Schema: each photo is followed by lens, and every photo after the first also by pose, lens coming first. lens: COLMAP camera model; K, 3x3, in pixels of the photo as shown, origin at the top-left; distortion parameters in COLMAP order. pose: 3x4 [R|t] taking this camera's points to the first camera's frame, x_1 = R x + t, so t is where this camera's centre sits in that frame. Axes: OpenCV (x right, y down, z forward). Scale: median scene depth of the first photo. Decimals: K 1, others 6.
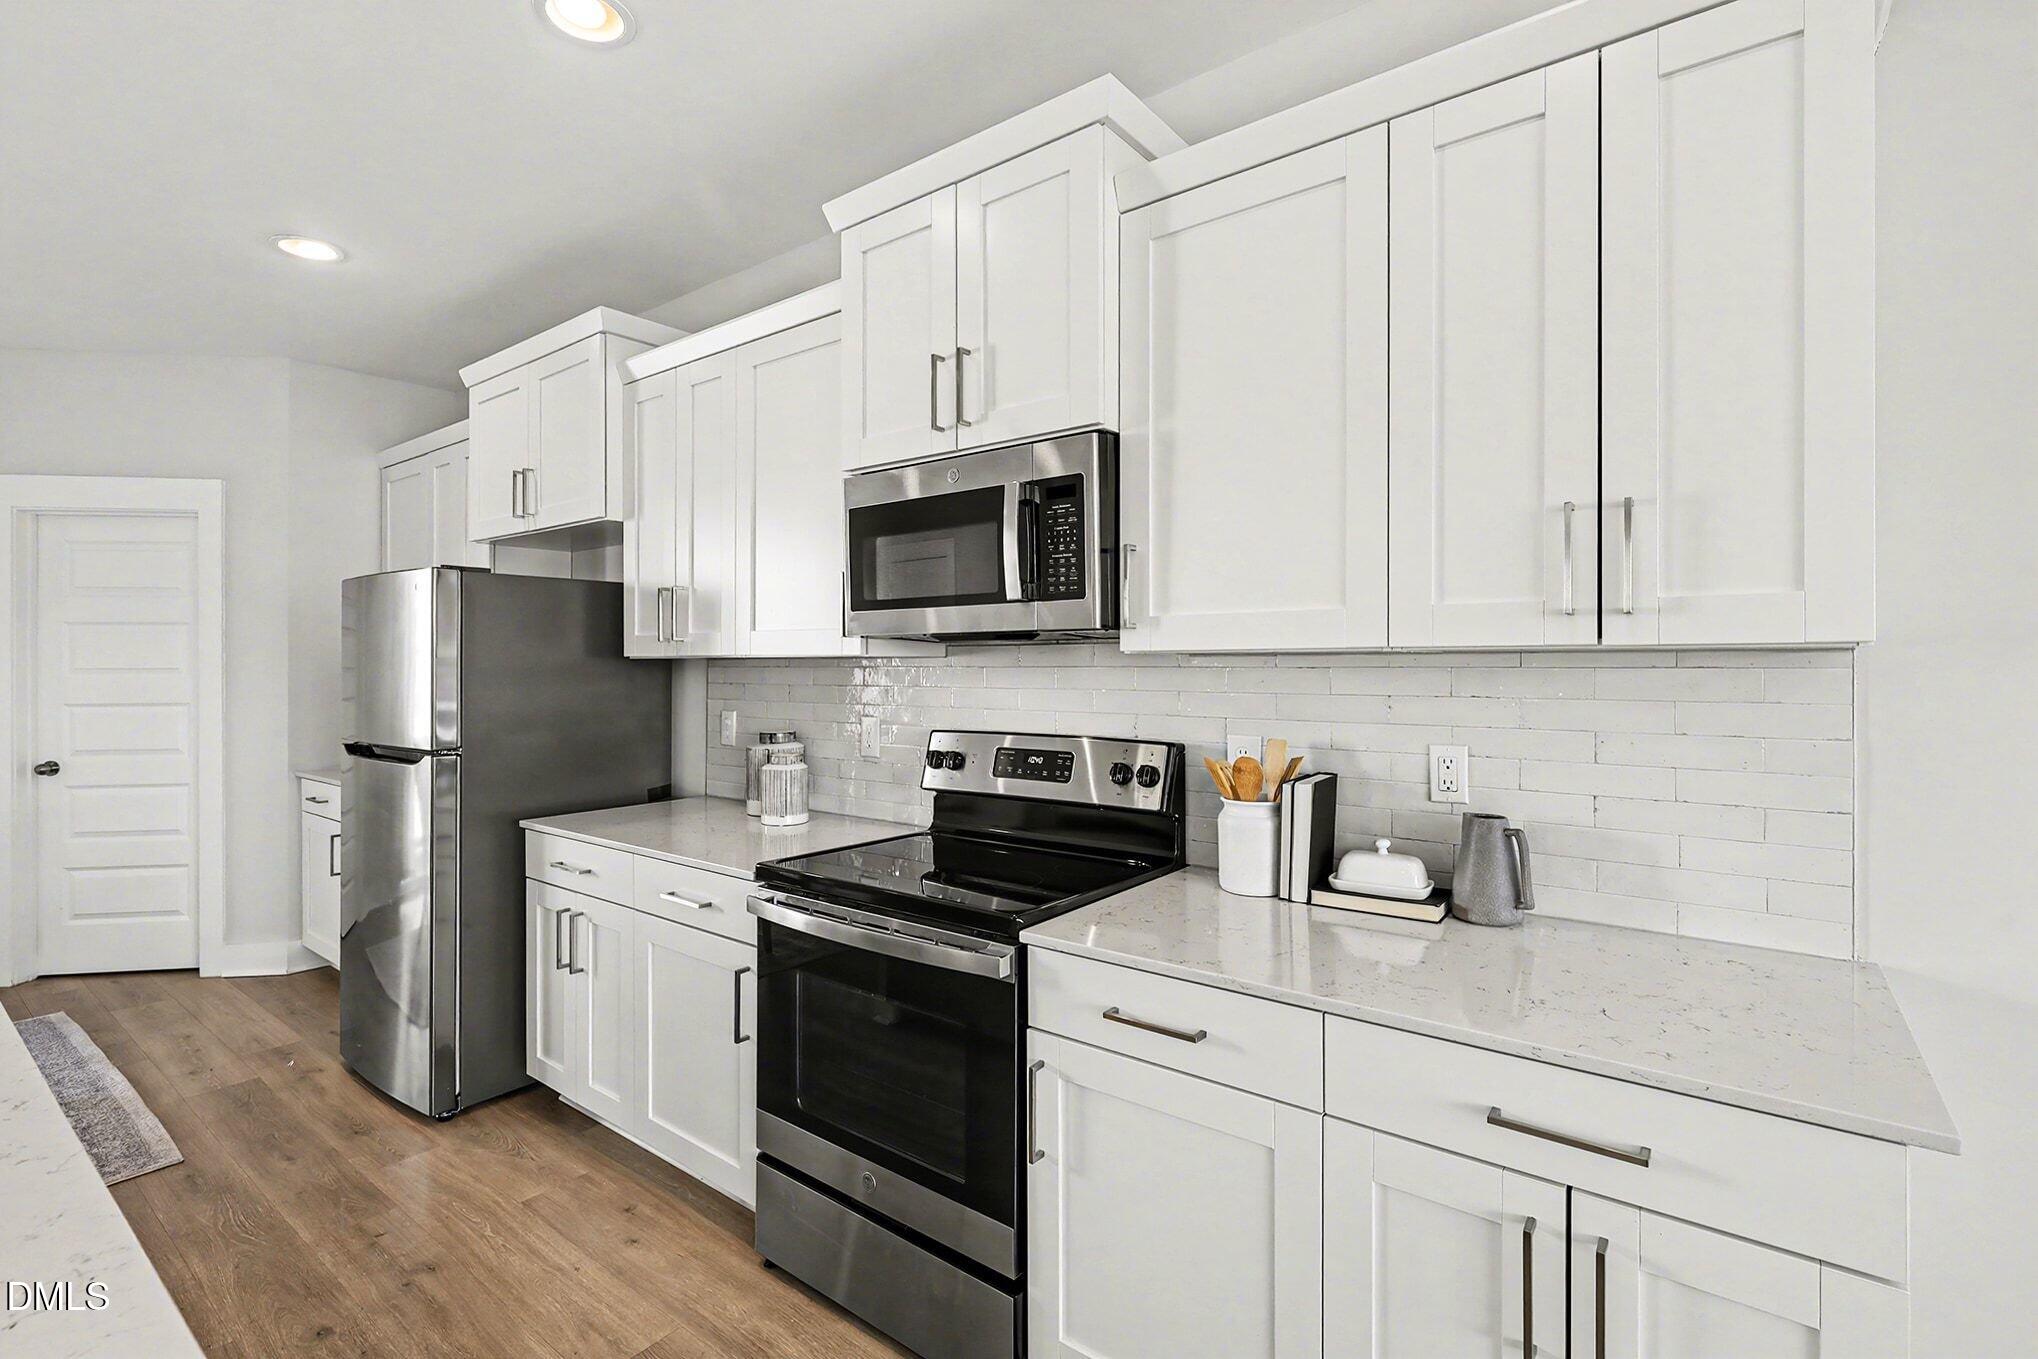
lens RADIAL K [[926.7, 0, 1024.3], [0, 926.7, 672.9], [0, 0, 1]] dist [0.011458, 0.000765]
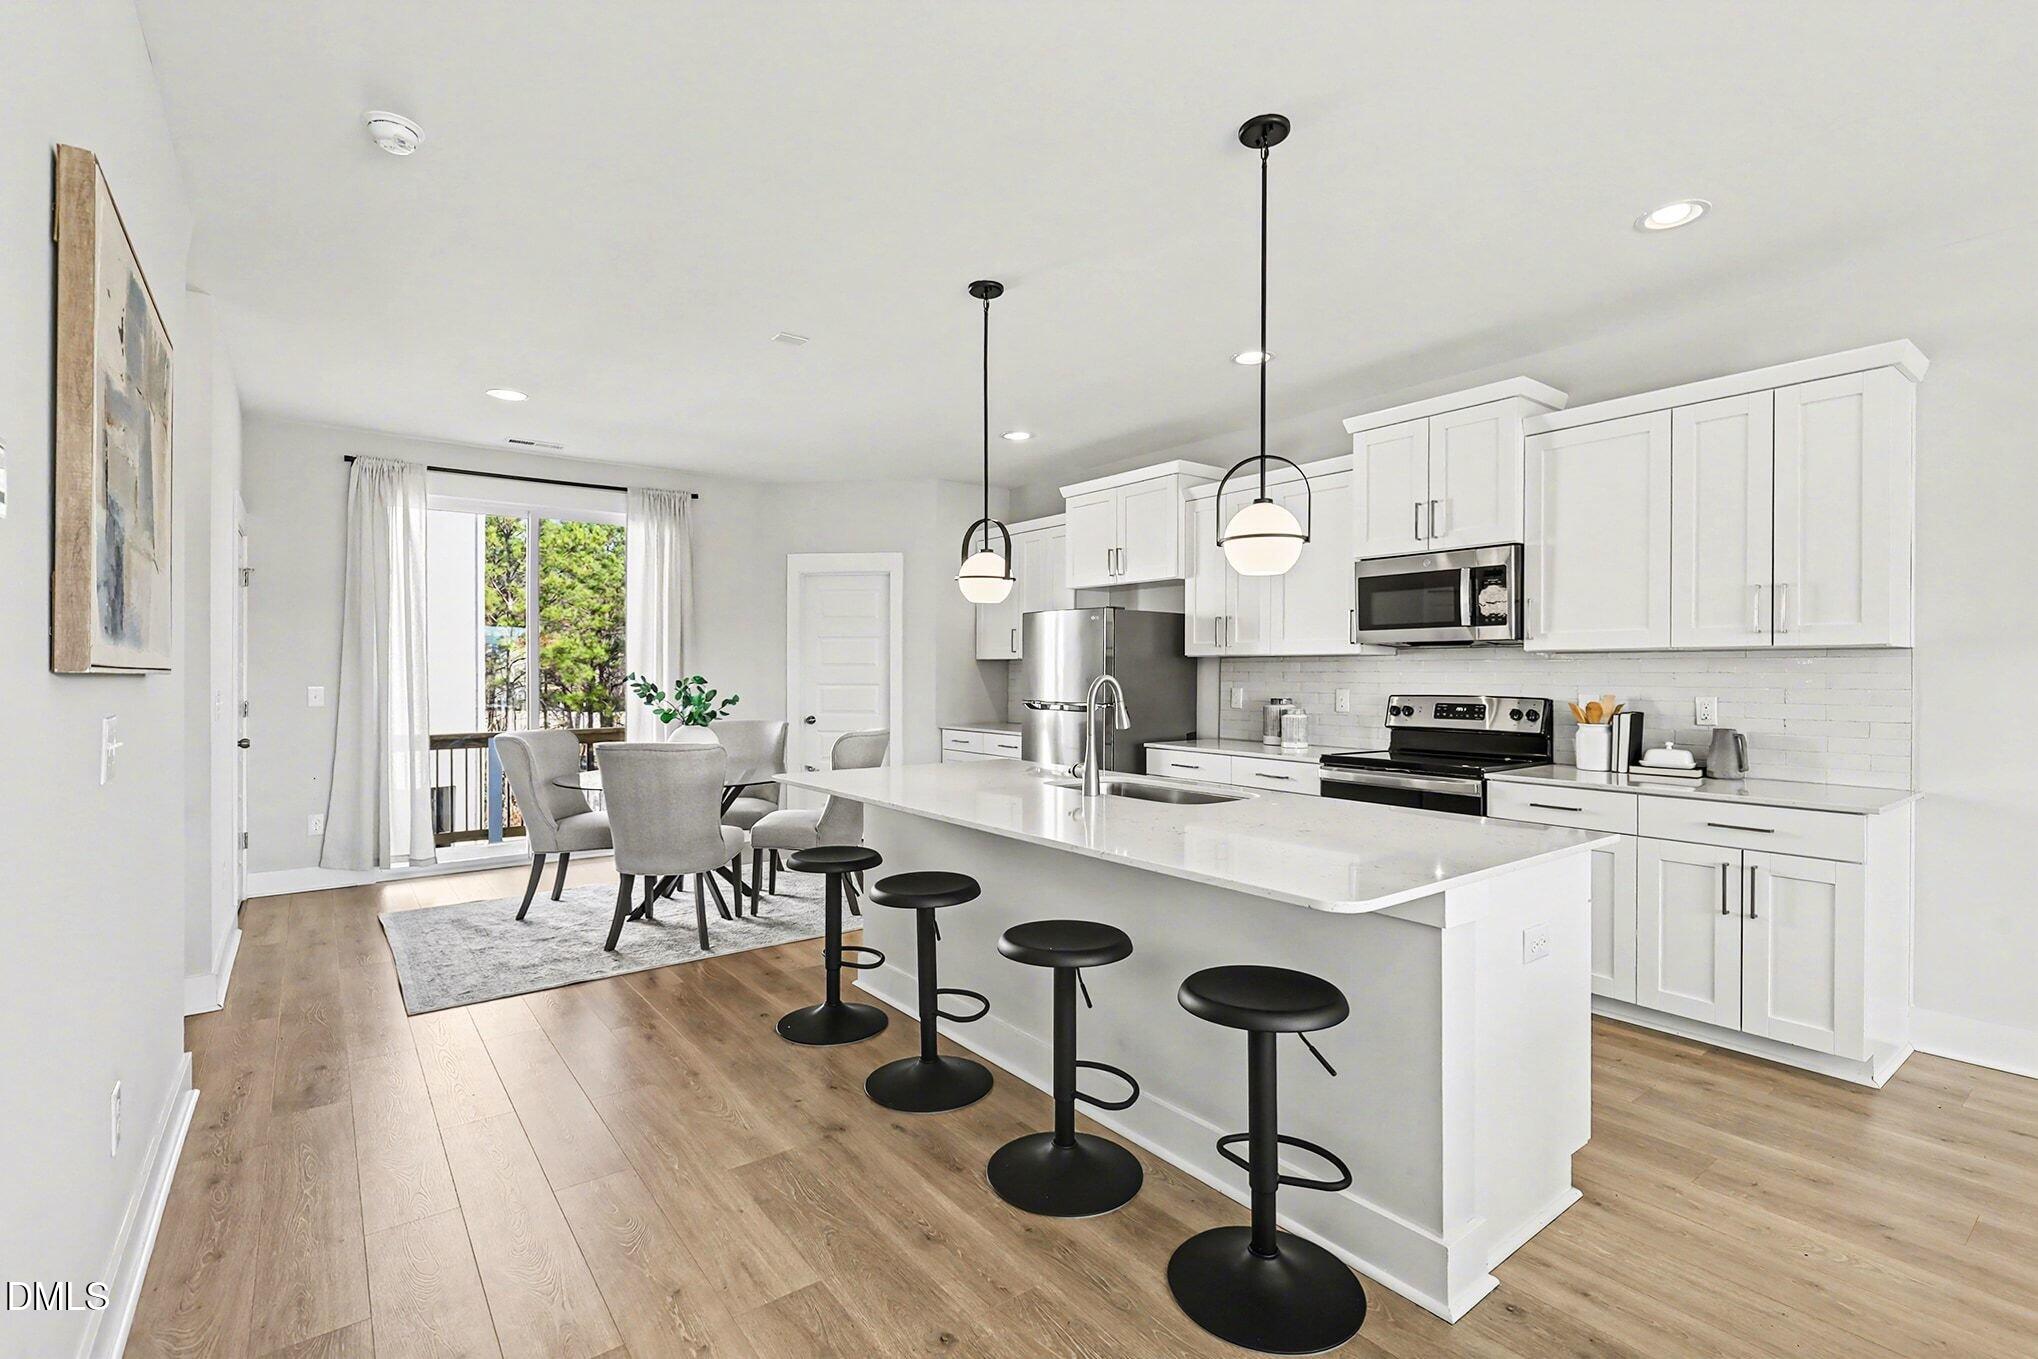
lens RADIAL K [[969.1, 0, 1019.0], [0, 969.1, 679.5], [0, 0, 1]] dist [0.013610, 0.000033]
pose [[0.970759, 0.007855, -0.239928, -0.449192], [-0.009098, 0.999950, -0.004075, 0.058231], [0.239884, 0.006138, 0.970782, -1.311811]]
